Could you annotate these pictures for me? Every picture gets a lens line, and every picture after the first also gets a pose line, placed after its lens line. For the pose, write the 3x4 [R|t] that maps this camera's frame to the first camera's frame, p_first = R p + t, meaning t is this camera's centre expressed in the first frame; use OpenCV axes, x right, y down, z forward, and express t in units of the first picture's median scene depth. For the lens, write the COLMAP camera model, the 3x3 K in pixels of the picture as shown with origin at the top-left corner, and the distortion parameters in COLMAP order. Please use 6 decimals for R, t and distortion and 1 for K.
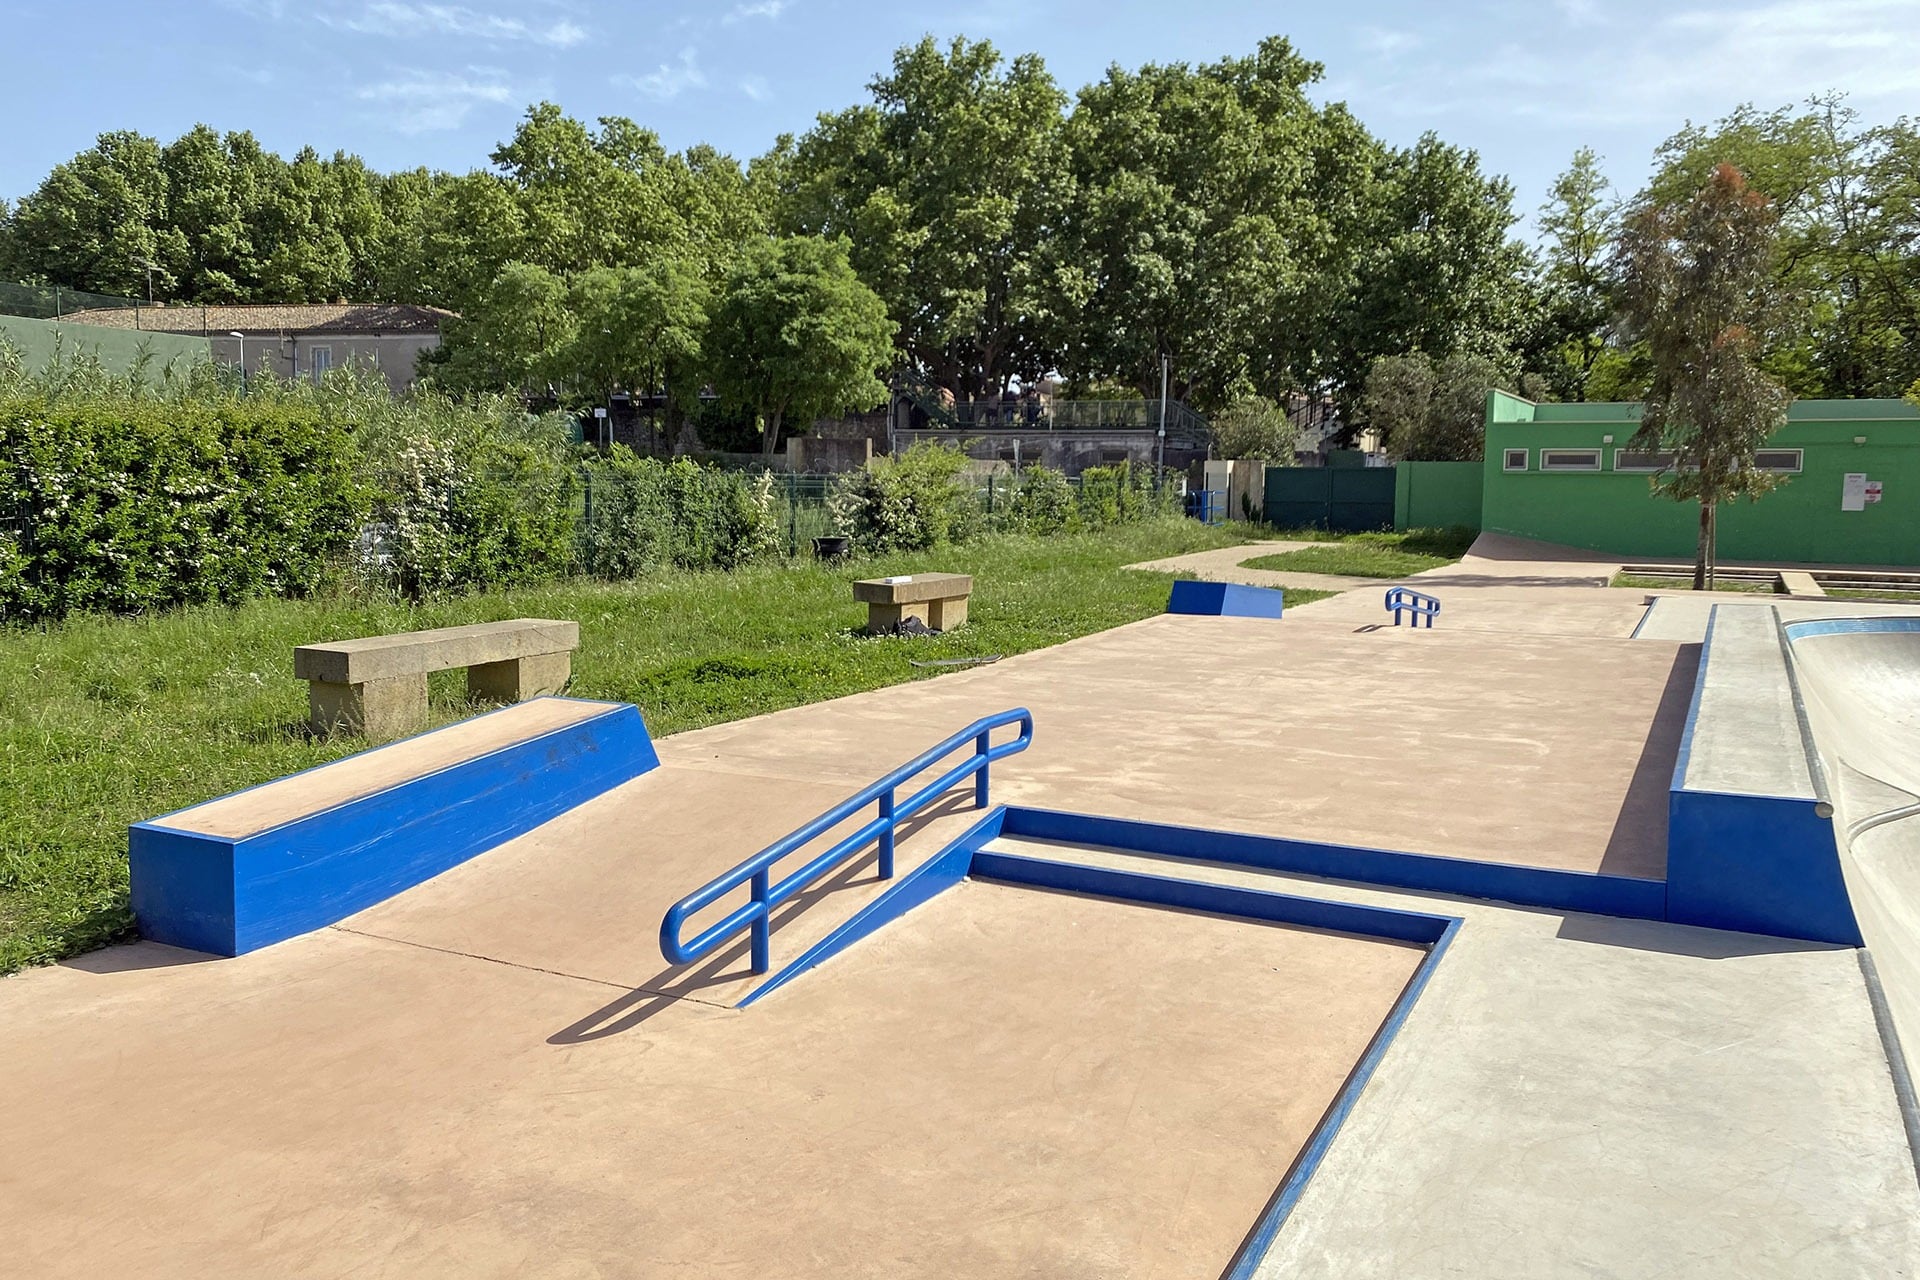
lens RADIAL K [[1474.6, 0, 956.1], [0, 1474.6, 686.6], [0, 0, 1]] dist [0.062531, -0.053129]
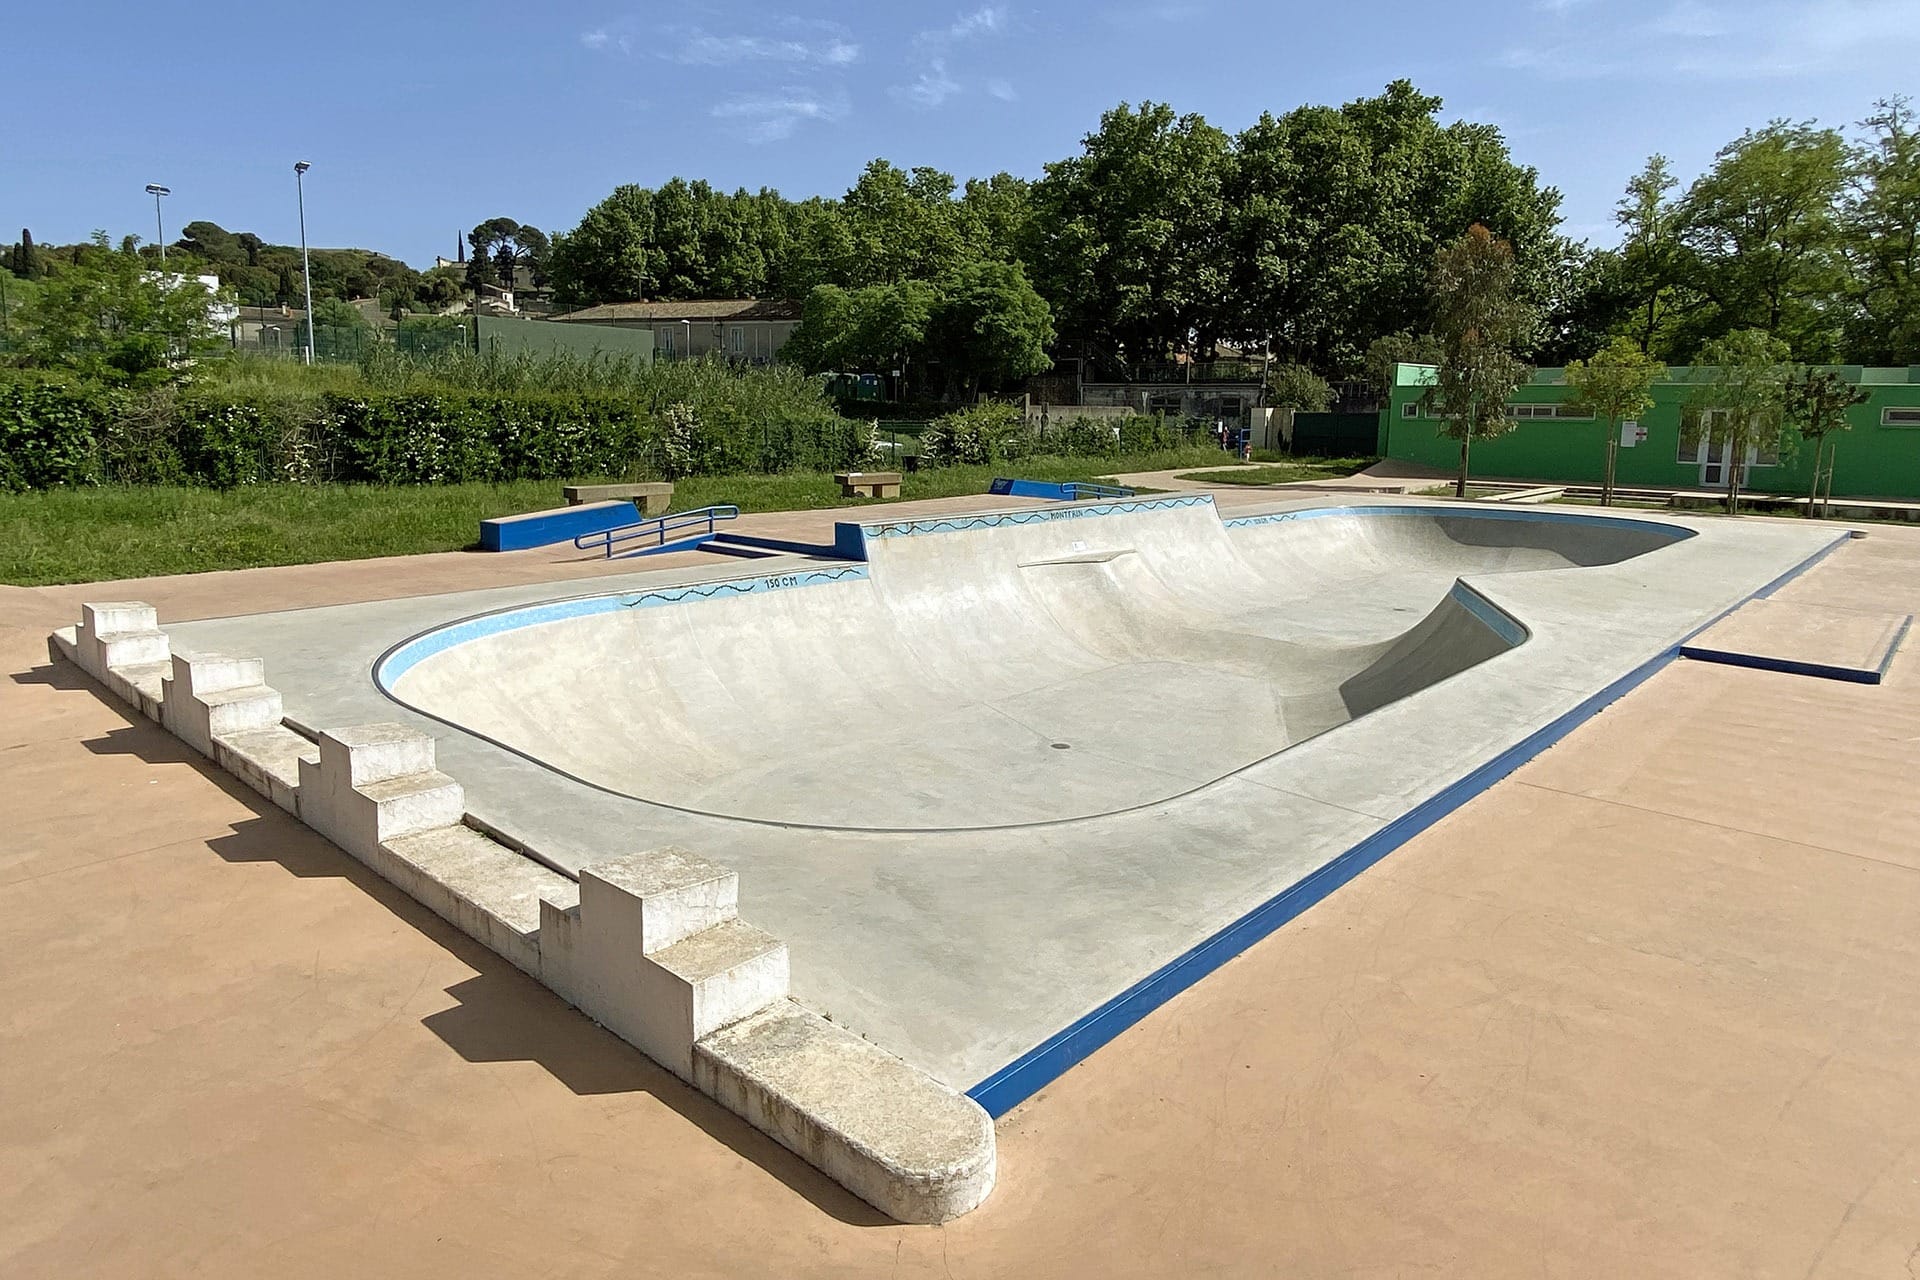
lens RADIAL K [[1144.9, 0, 960.0], [0, 1144.9, 640.0], [0, 0, 1]] dist [0.090963, -0.060664]
pose [[0.969368, 0.054861, -0.239407, 0.127543], [-0.041281, 0.997261, 0.061378, 0.014828], [0.242118, -0.049615, 0.968977, -0.150586]]
